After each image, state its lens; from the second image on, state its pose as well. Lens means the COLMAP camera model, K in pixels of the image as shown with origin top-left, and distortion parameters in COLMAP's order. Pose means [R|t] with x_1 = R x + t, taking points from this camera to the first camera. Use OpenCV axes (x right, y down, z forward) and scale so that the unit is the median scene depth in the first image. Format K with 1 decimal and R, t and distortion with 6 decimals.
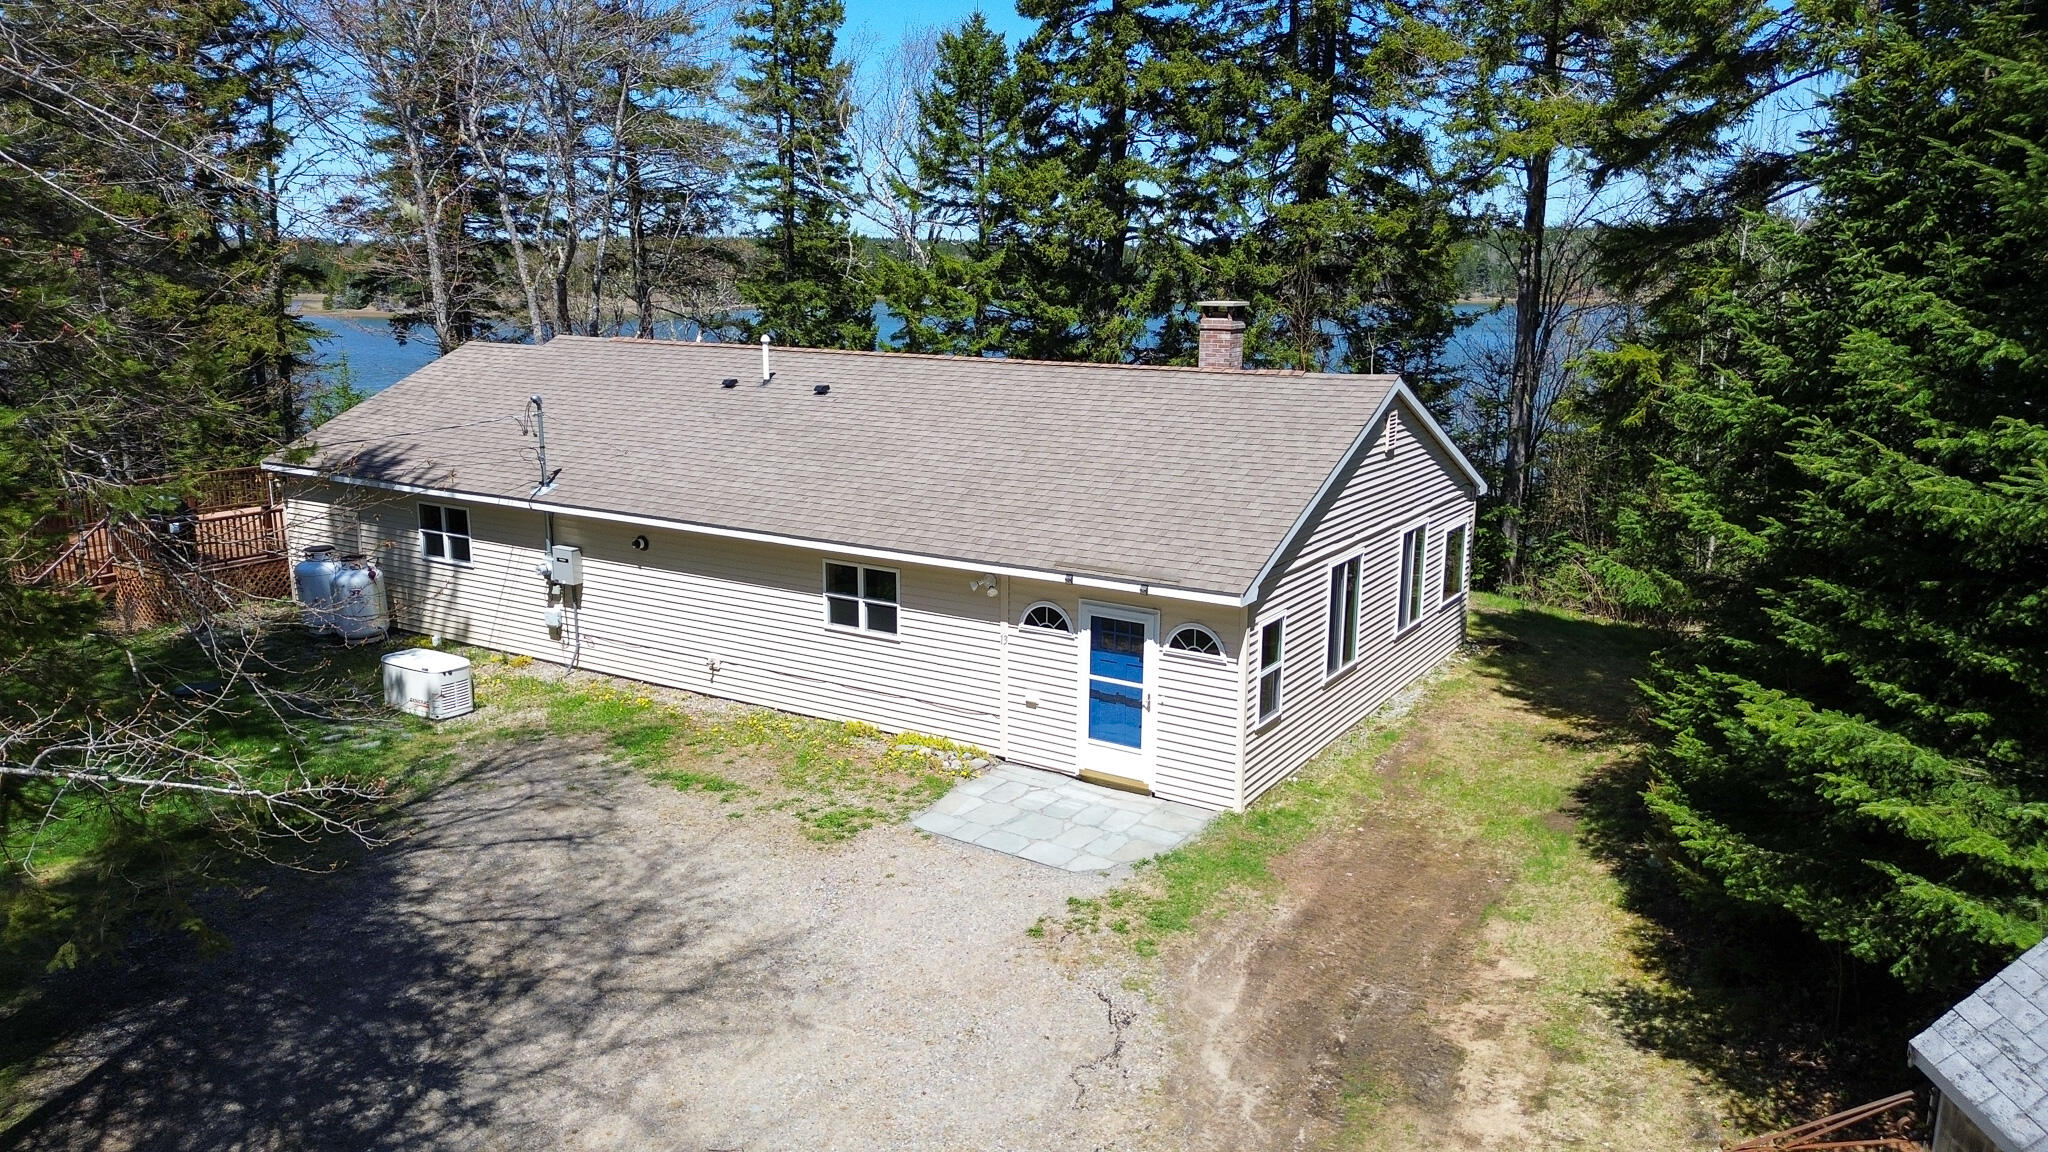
lens RADIAL K [[1454.3, 0, 1024.0], [0, 1454.3, 576.0], [0, 0, 1]] dist [0.070413, -0.062082]
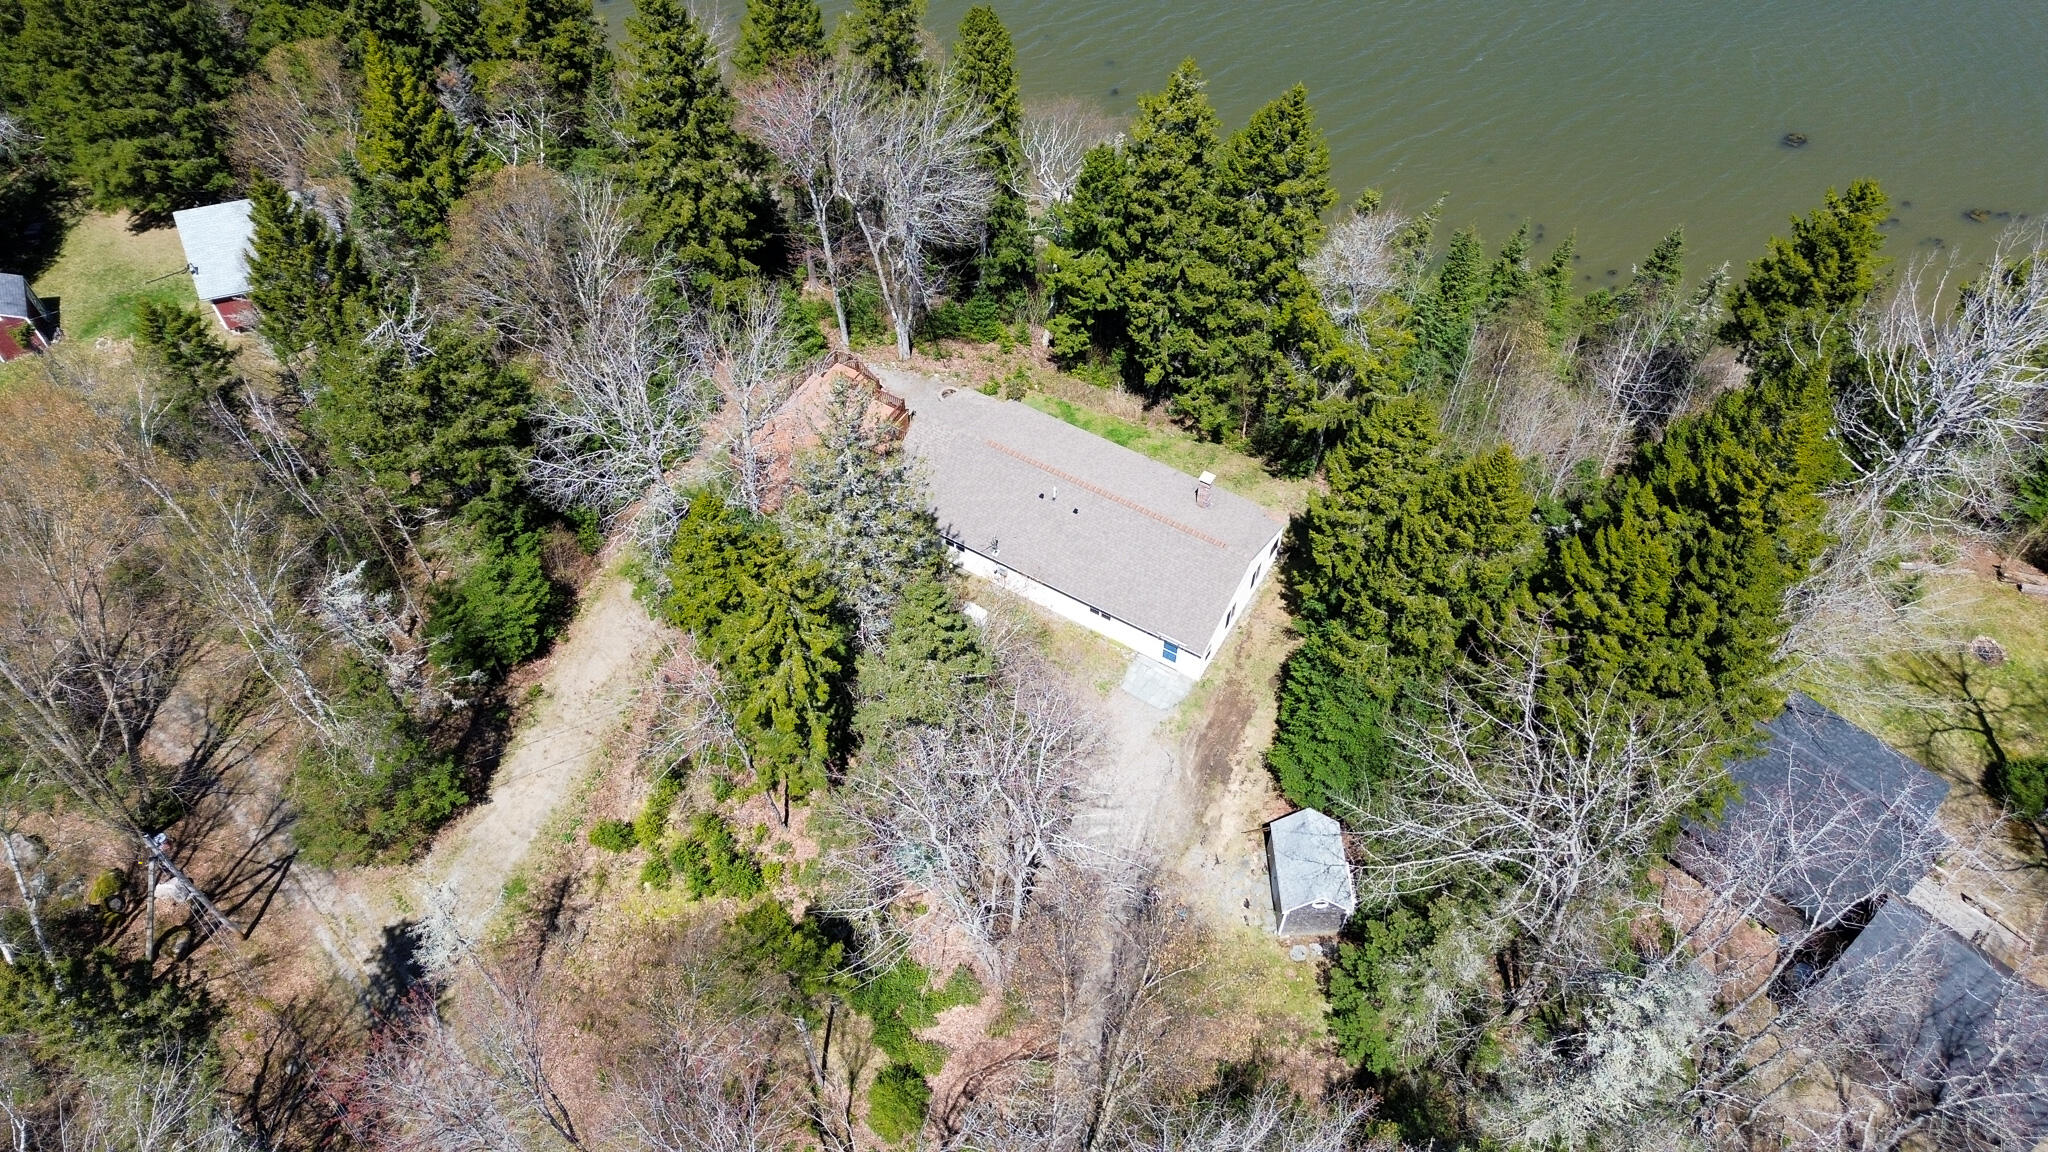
lens RADIAL K [[1454.3, 0, 1024.0], [0, 1454.3, 576.0], [0, 0, 1]] dist [0.070413, -0.062082]
pose [[0.999720, -0.023303, 0.004191, -0.252920], [0.015162, 0.766030, 0.642626, -1.929885], [-0.018185, -0.642382, 0.766169, -1.395301]]
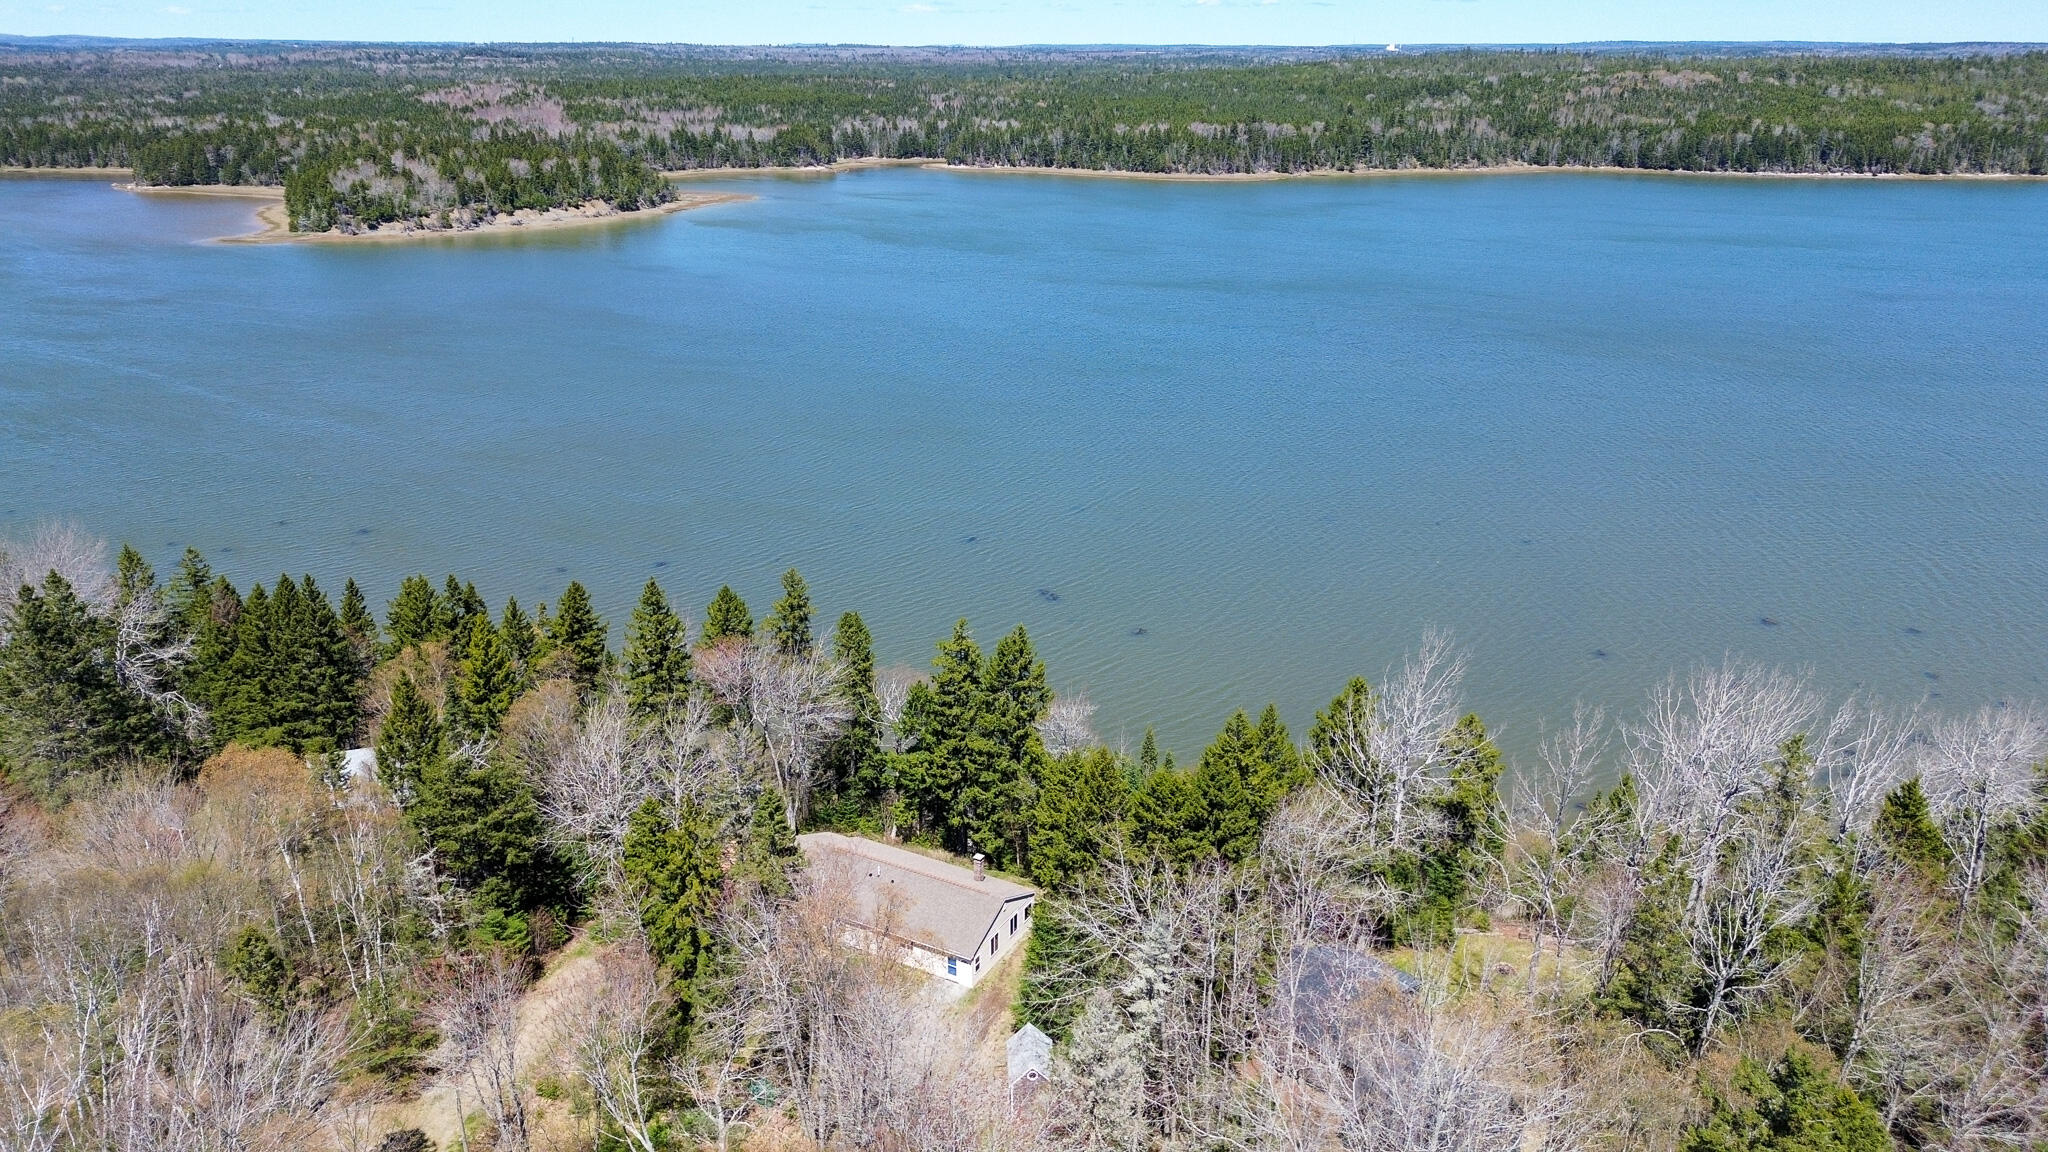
lens RADIAL K [[1454.2, 0, 1035.9], [0, 1454.2, 561.7], [0, 0, 1]] dist [0.073033, -0.063534]
pose [[0.998079, -0.027315, 0.055615, 0.084312], [0.020175, 0.991937, 0.125114, -1.652855], [-0.058584, -0.123751, 0.990582, -3.392491]]
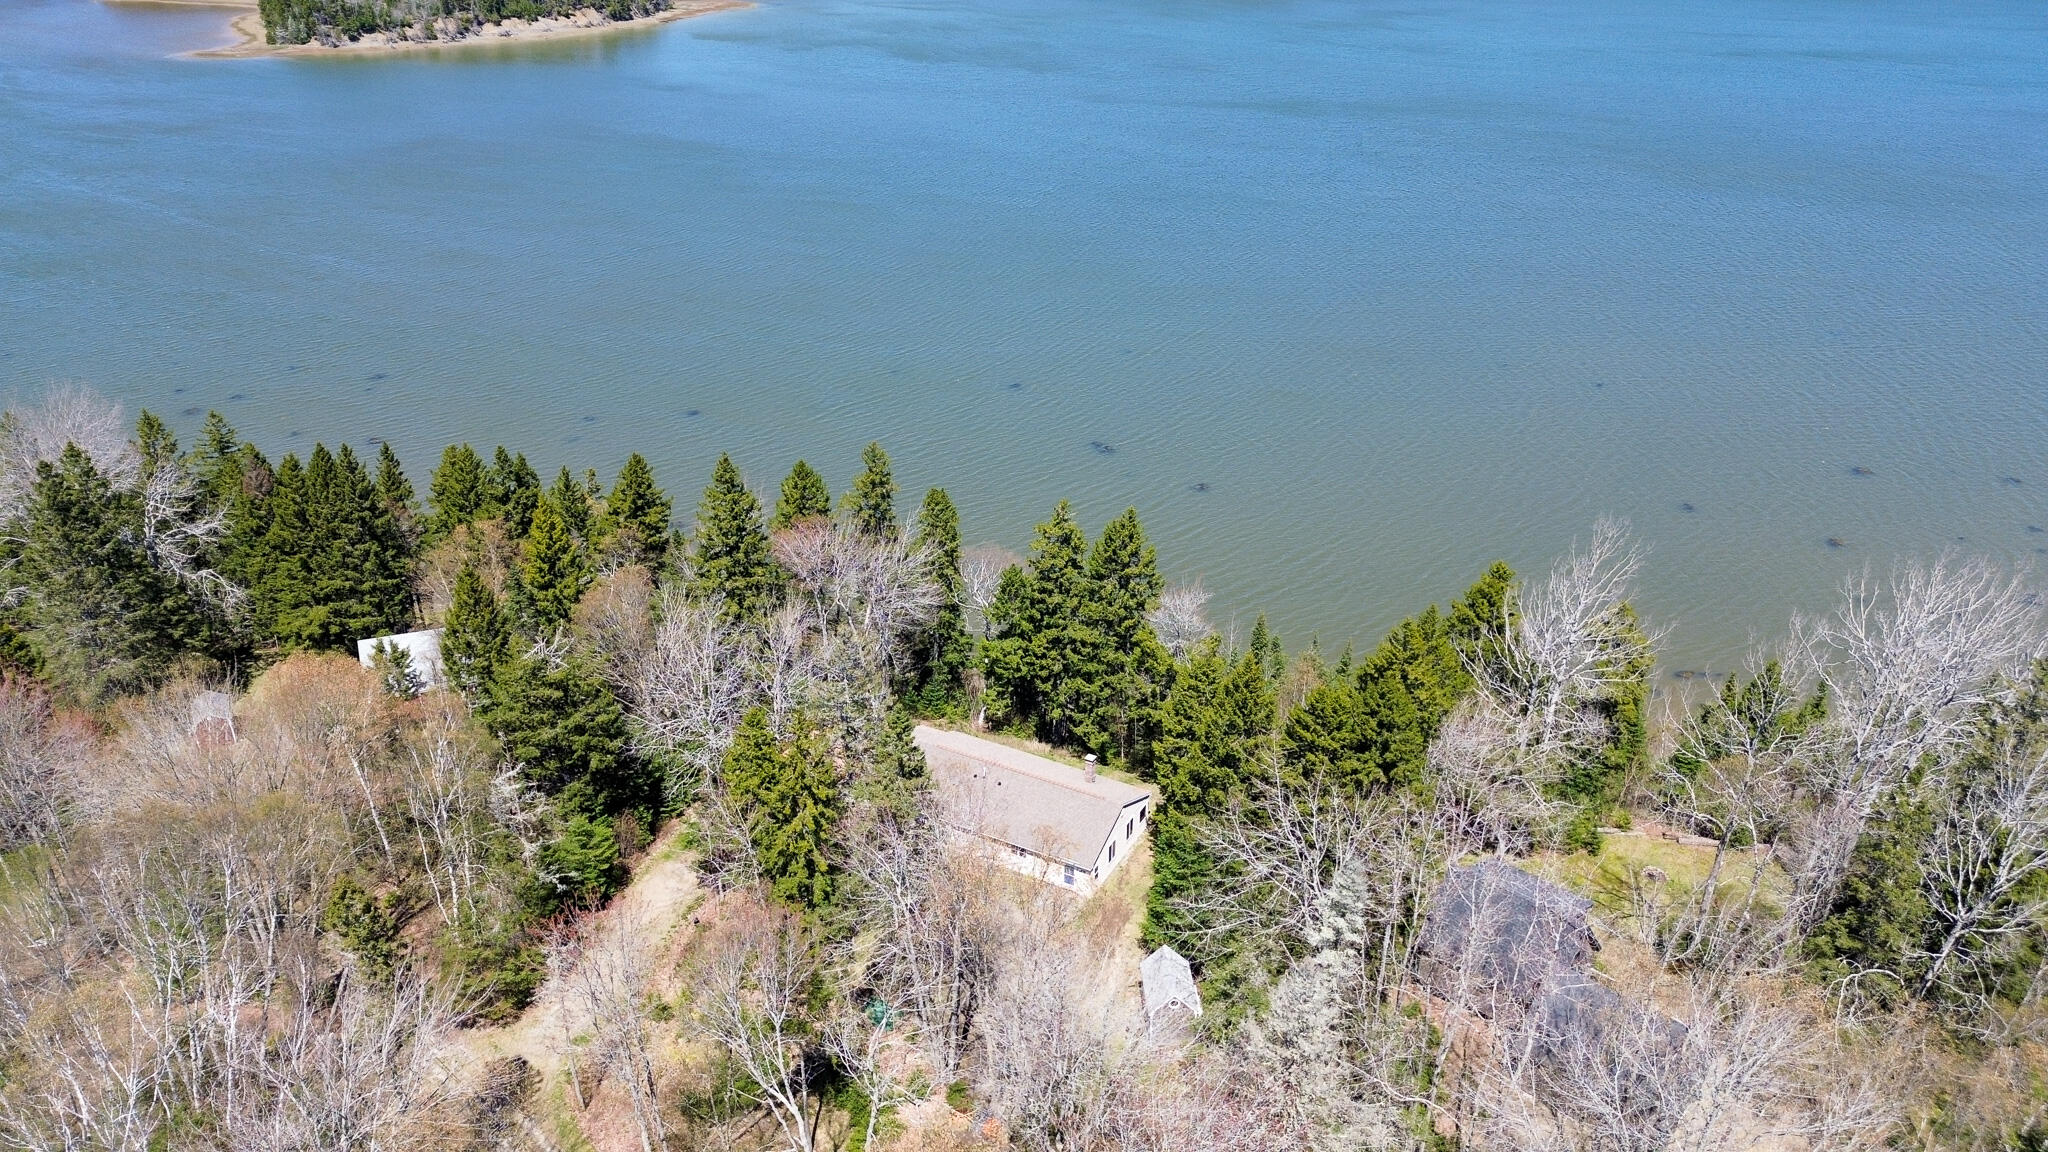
lens RADIAL K [[1454.2, 0, 1035.9], [0, 1454.2, 561.7], [0, 0, 1]] dist [0.073033, -0.063534]
pose [[0.997920, -0.035987, 0.053478, -0.229123], [0.021948, 0.969770, 0.243033, -1.763805], [-0.060607, -0.241354, 0.968543, -2.957743]]
